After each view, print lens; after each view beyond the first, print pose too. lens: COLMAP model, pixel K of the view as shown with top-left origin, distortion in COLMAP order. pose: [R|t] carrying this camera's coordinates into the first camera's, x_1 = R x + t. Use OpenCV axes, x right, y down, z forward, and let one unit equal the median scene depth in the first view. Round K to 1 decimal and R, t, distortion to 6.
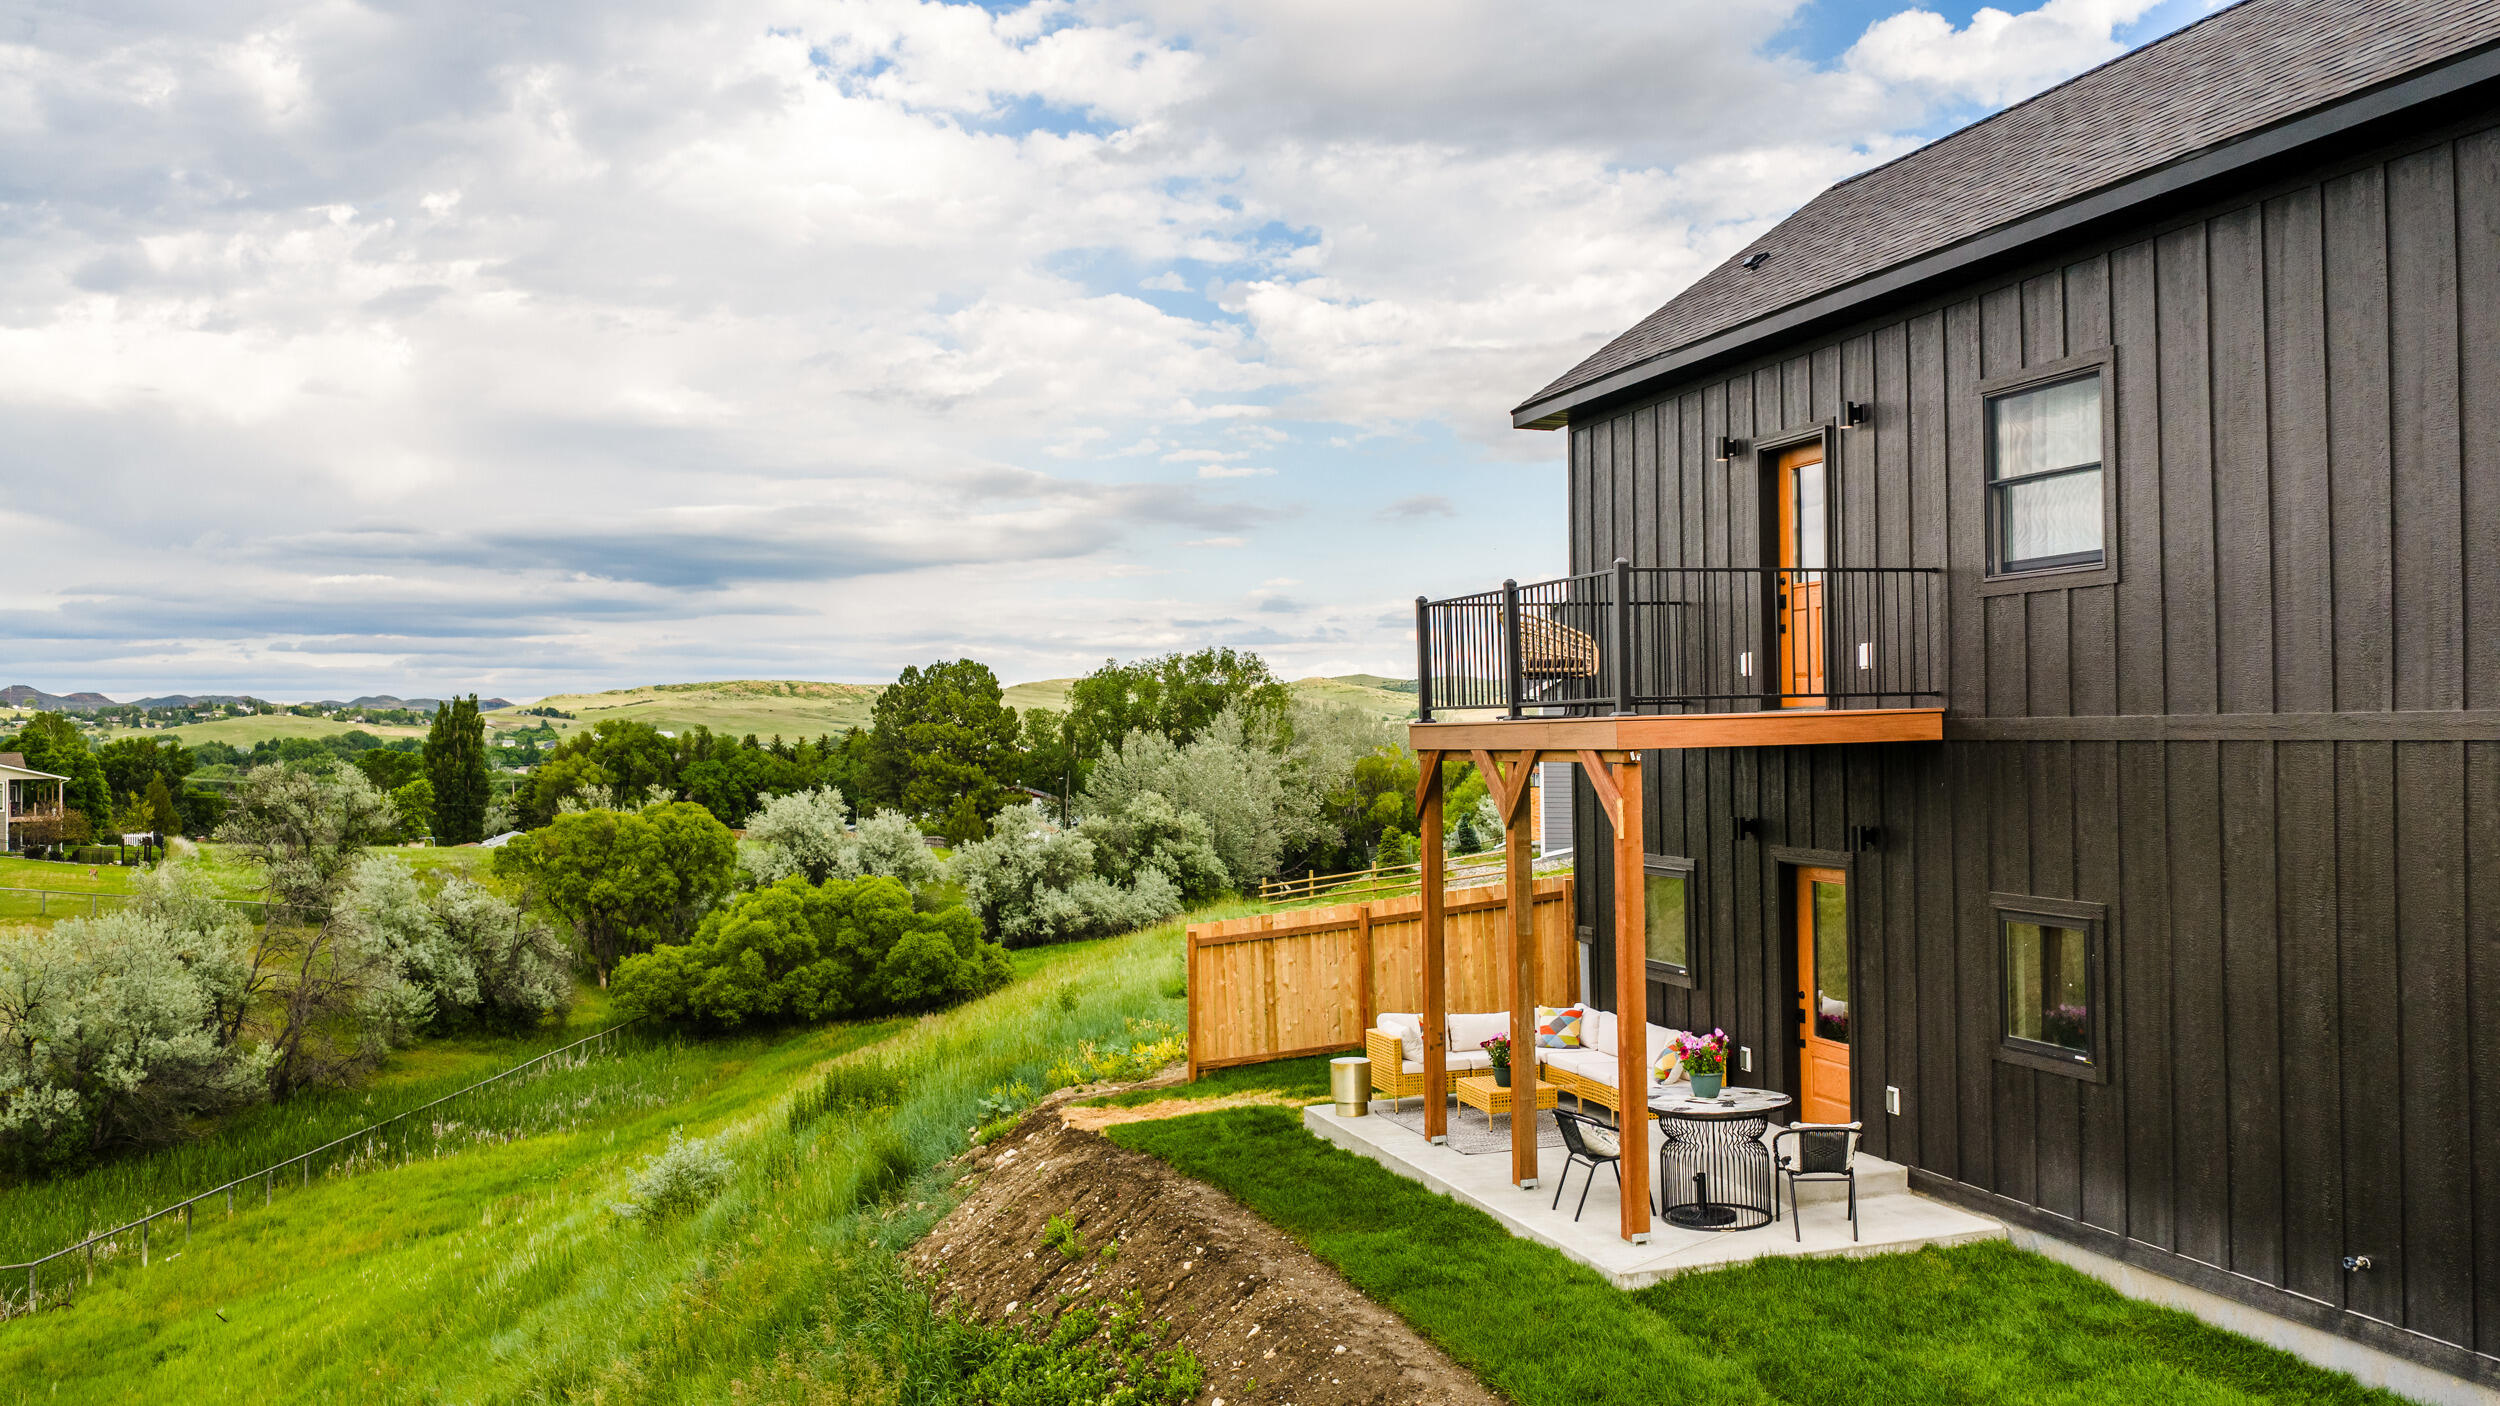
lens RADIAL K [[2052.3, 0, 1250.0], [0, 2052.3, 703.0], [0, 0, 1]] dist [0.035610, -0.067556]
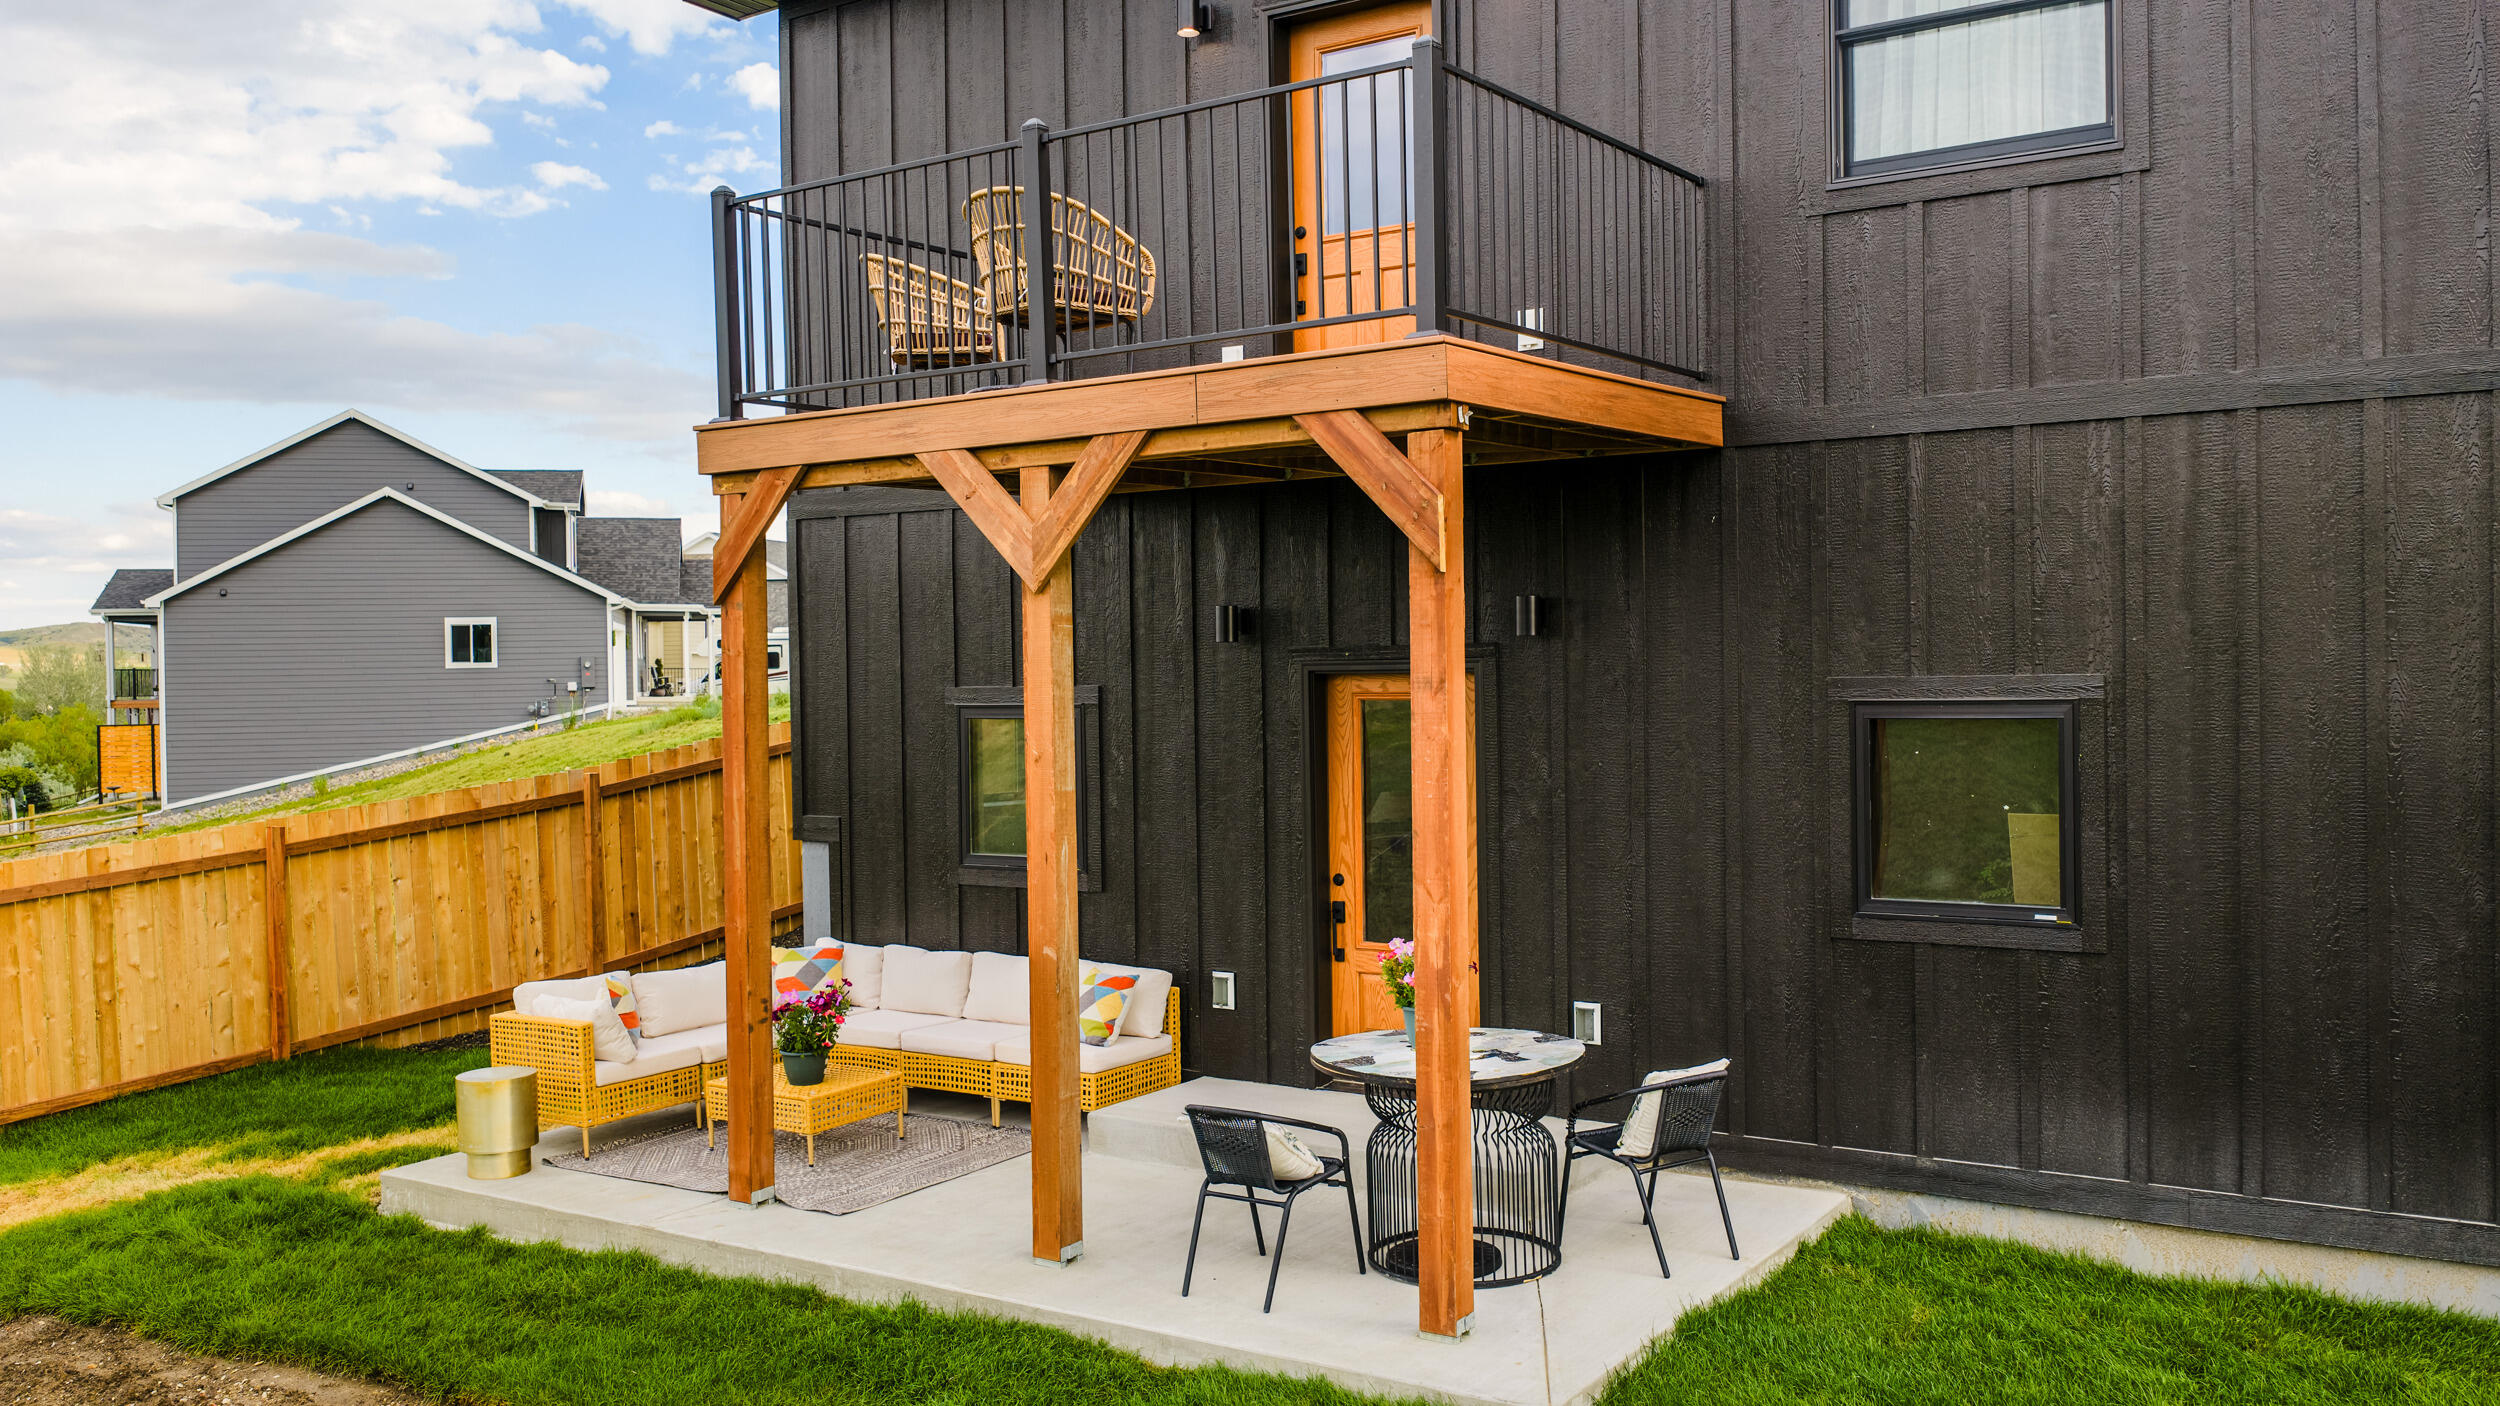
lens RADIAL K [[2049.6, 0, 1250.0], [0, 2049.6, 703.0], [0, 0, 1]] dist [0.031585, -0.064552]
pose [[0.775649, -0.007517, 0.631120, -0.172733], [-0.005538, 0.999810, 0.018715, 0.083436], [-0.631141, -0.018012, 0.775459, 0.582722]]
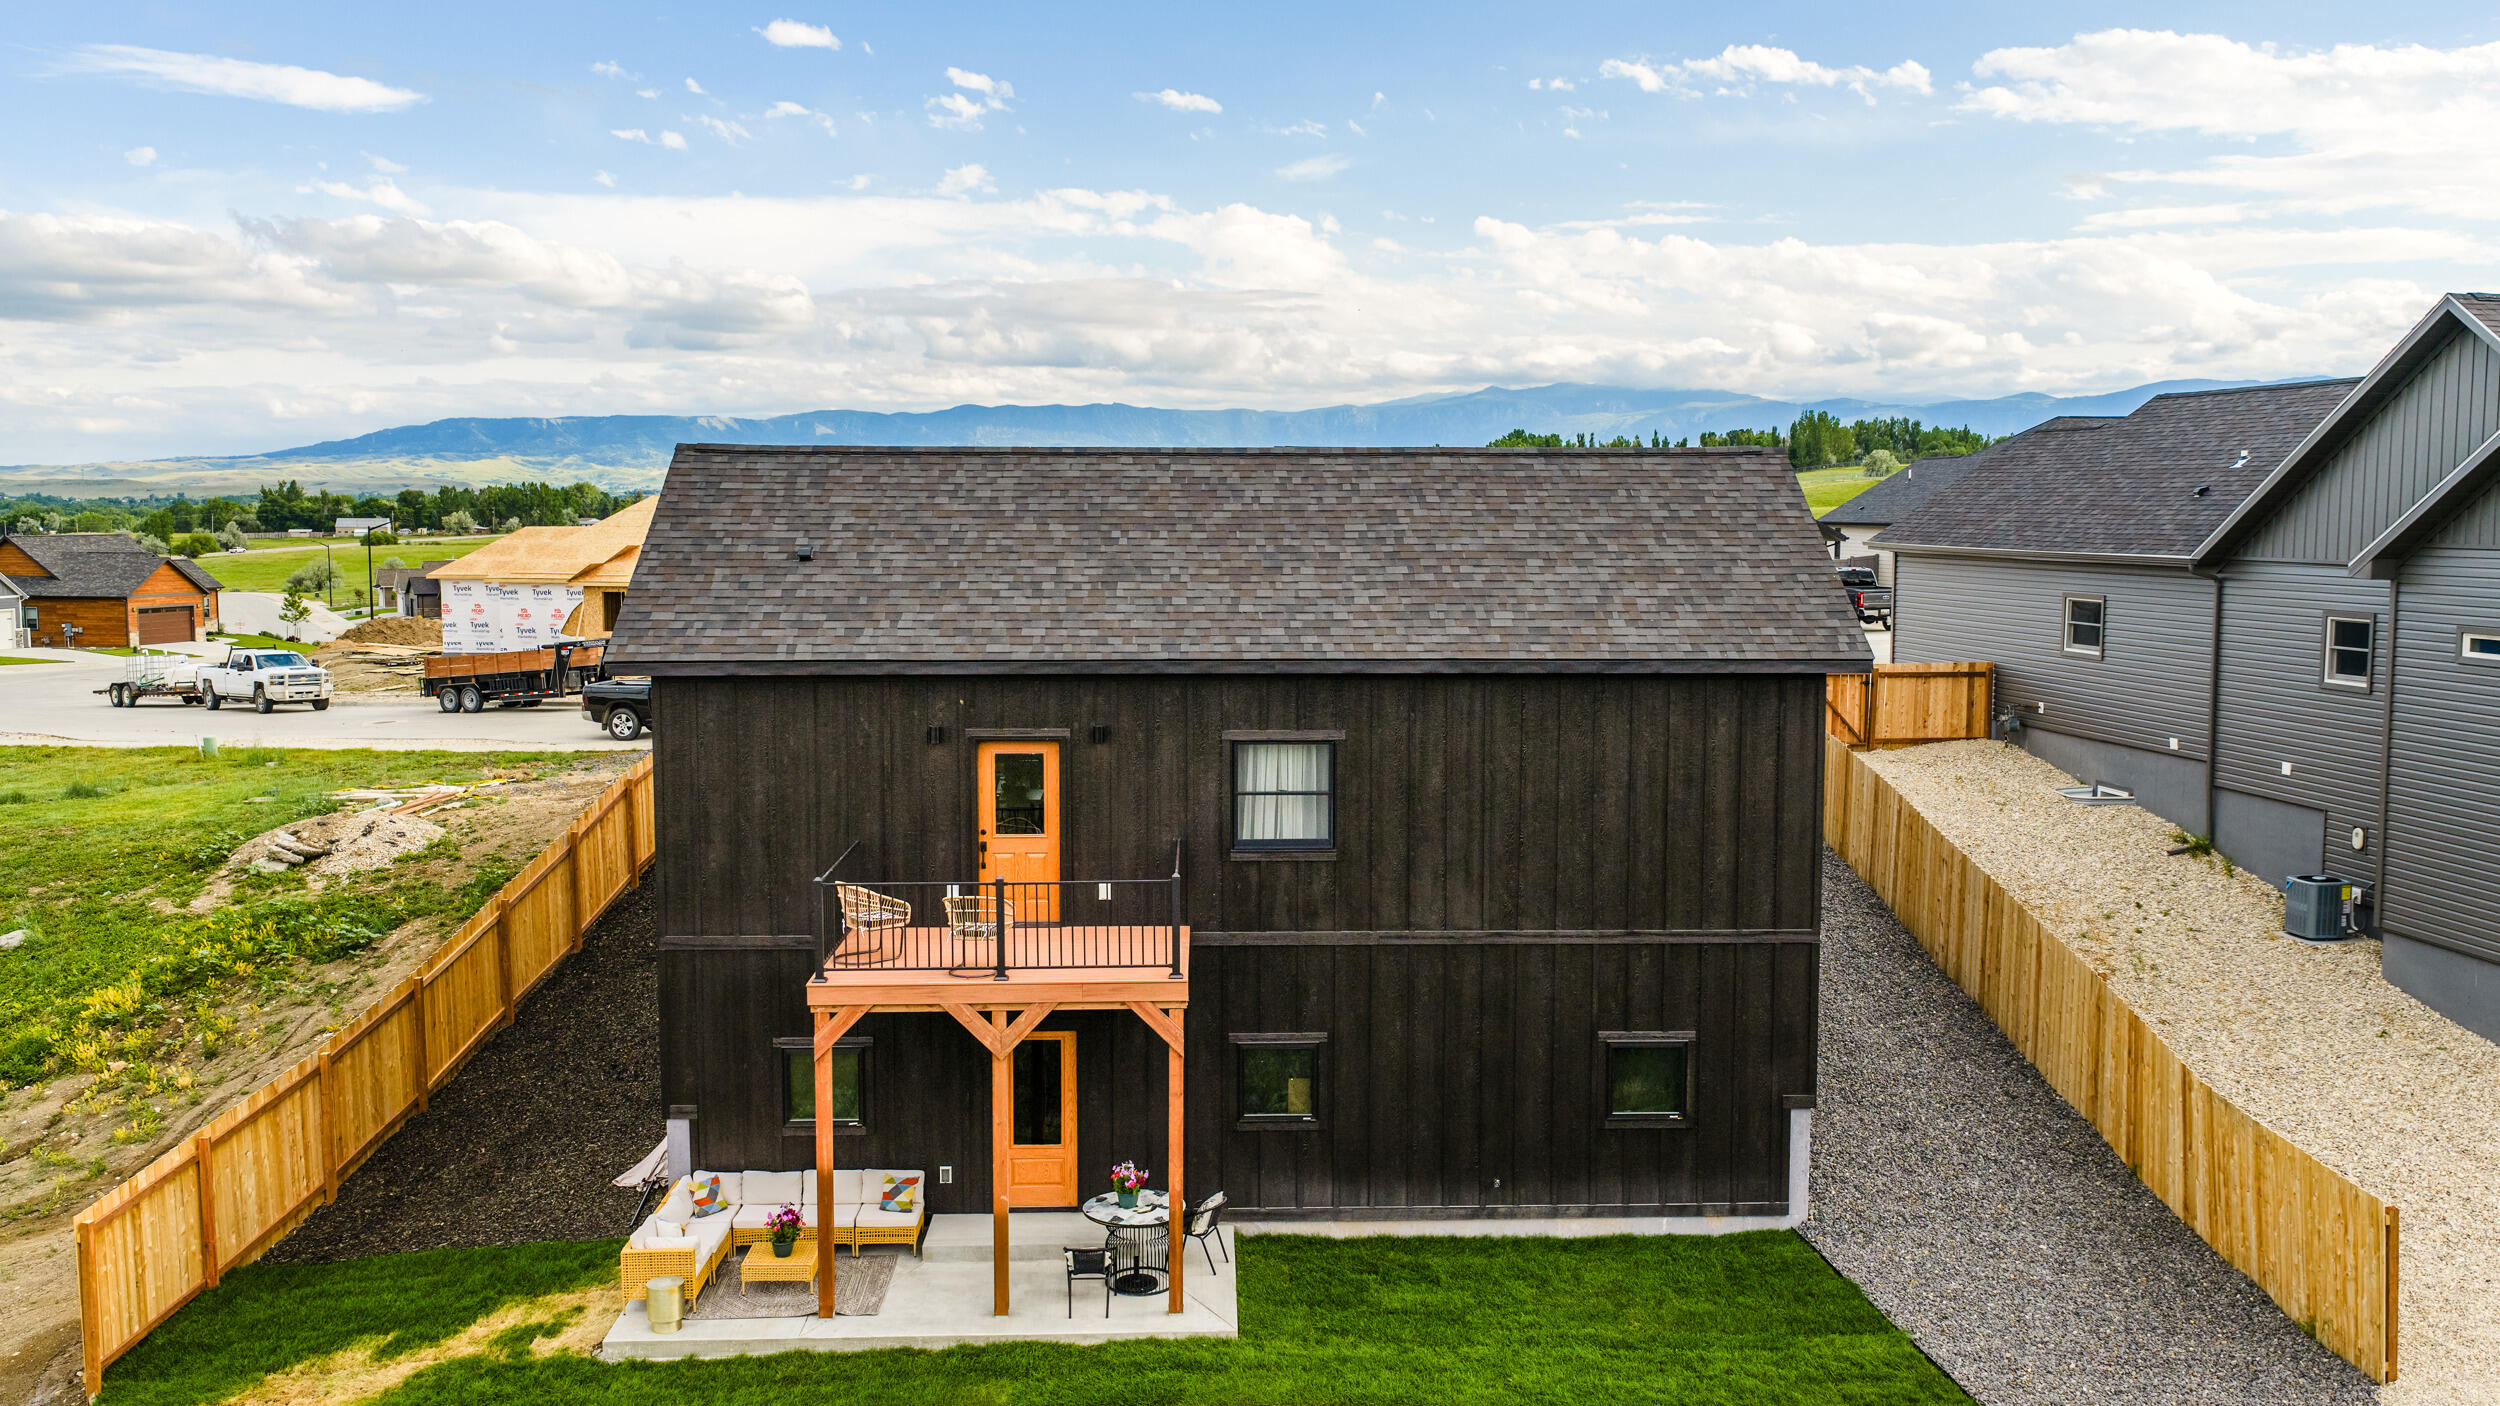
lens RADIAL K [[2032.9, 0, 1250.0], [0, 2032.9, 703.0], [0, 0, 1]] dist [0.010302, -0.005137]
pose [[0.251432, -0.074088, 0.965035, -1.152419], [-0.020826, 0.996421, 0.081924, -0.297527], [-0.967651, -0.040696, 0.248989, 0.546533]]
